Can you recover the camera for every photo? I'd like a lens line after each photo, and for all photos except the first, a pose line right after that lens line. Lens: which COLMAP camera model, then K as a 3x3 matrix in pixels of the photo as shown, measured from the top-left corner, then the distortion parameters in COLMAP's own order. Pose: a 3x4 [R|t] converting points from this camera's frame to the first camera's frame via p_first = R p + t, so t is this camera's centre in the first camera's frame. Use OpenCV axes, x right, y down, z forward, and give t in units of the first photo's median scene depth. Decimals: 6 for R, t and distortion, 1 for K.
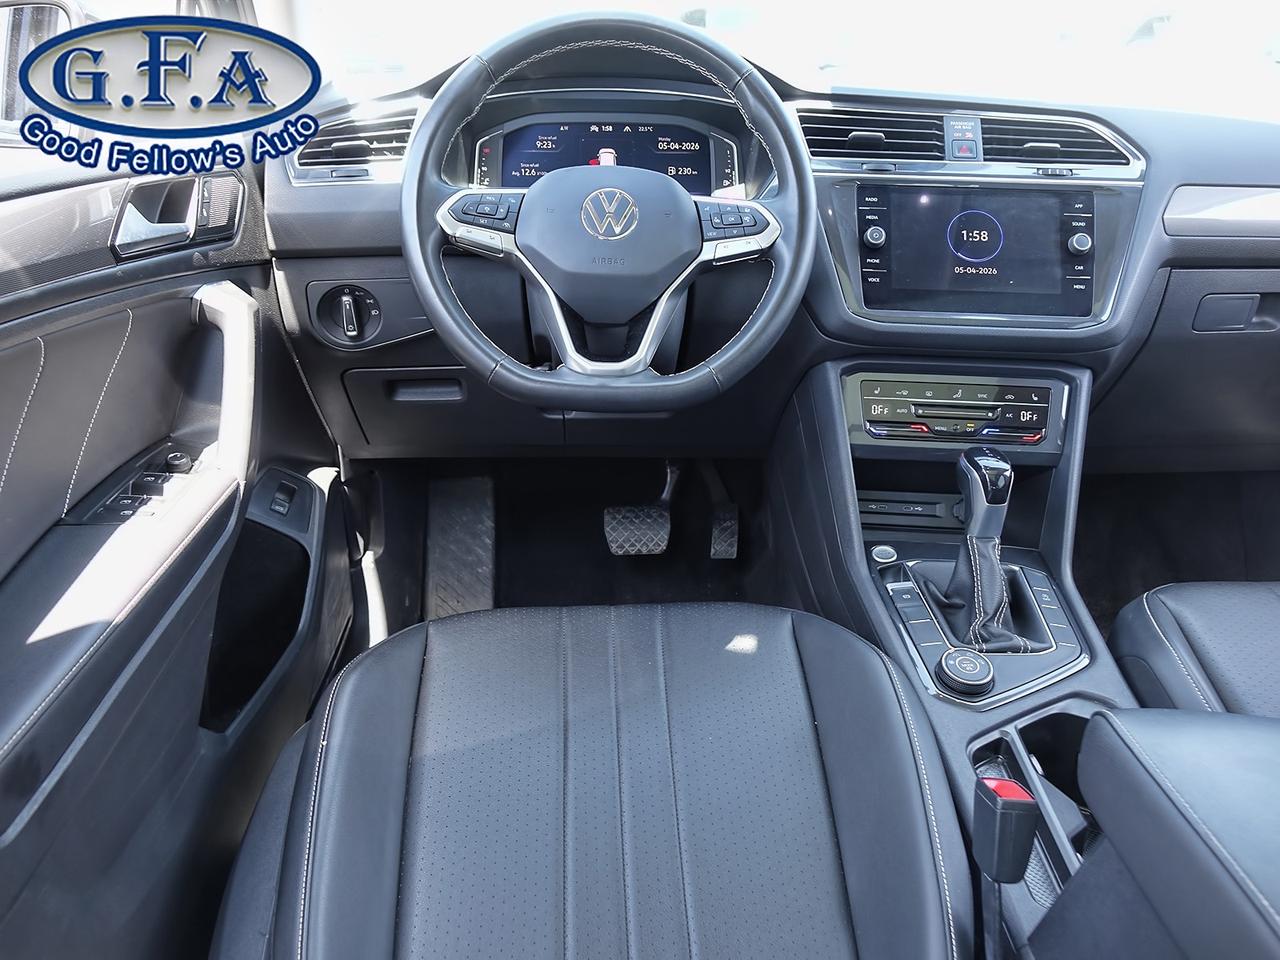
lens RADIAL K [[978.1, 0, 640.0], [0, 978.1, 480.0], [0, 0, 1]] dist [-0.002203, 0.003836]
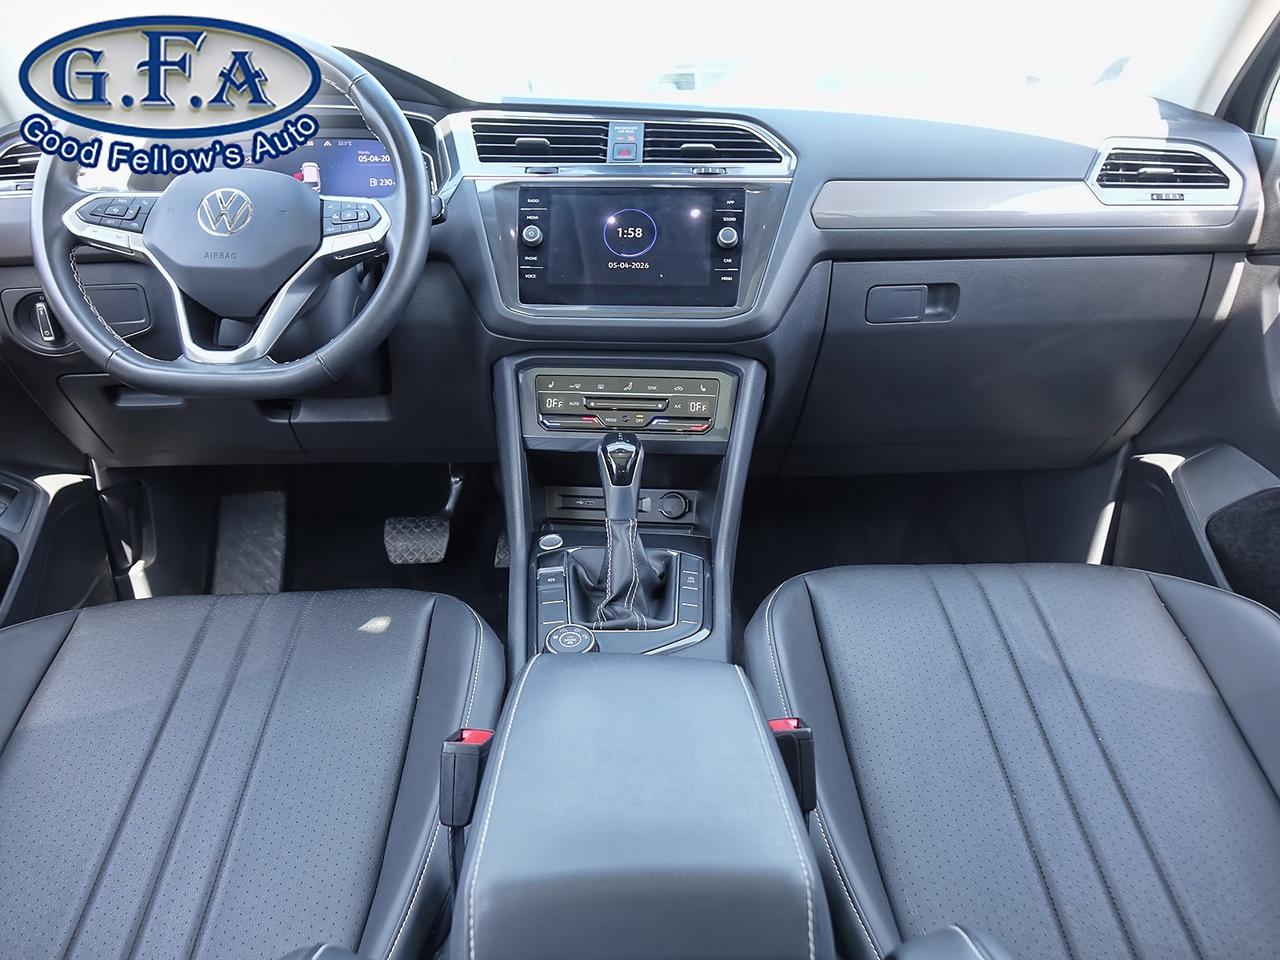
lens RADIAL K [[978.1, 0, 640.0], [0, 978.1, 480.0], [0, 0, 1]] dist [-0.002203, 0.003836]
pose [[0.999513, -0.014345, -0.027712, 0.369905], [0.012867, 0.998523, -0.052788, 0.065650], [0.028428, 0.052406, 0.998221, -0.020986]]
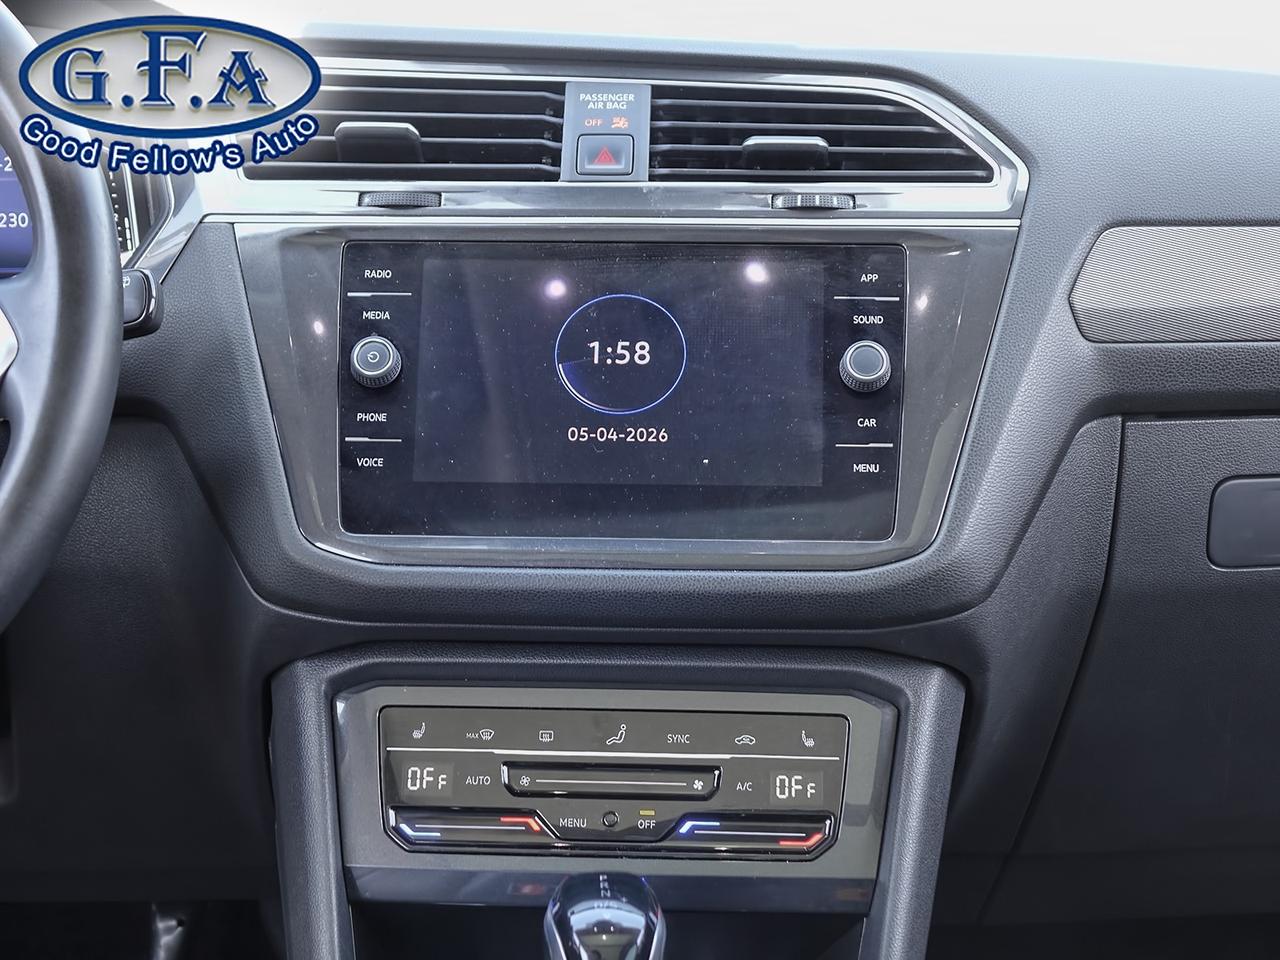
lens RADIAL K [[2230.4, 0, 640.0], [0, 2230.4, 480.0], [0, 0, 1]] dist [-0.024235, -0.063370]
pose [[0.999749, -0.022317, -0.002107, 0.343996], [0.021486, 0.980828, -0.193688, -0.013262], [0.006389, 0.193594, 0.981061, 0.081162]]
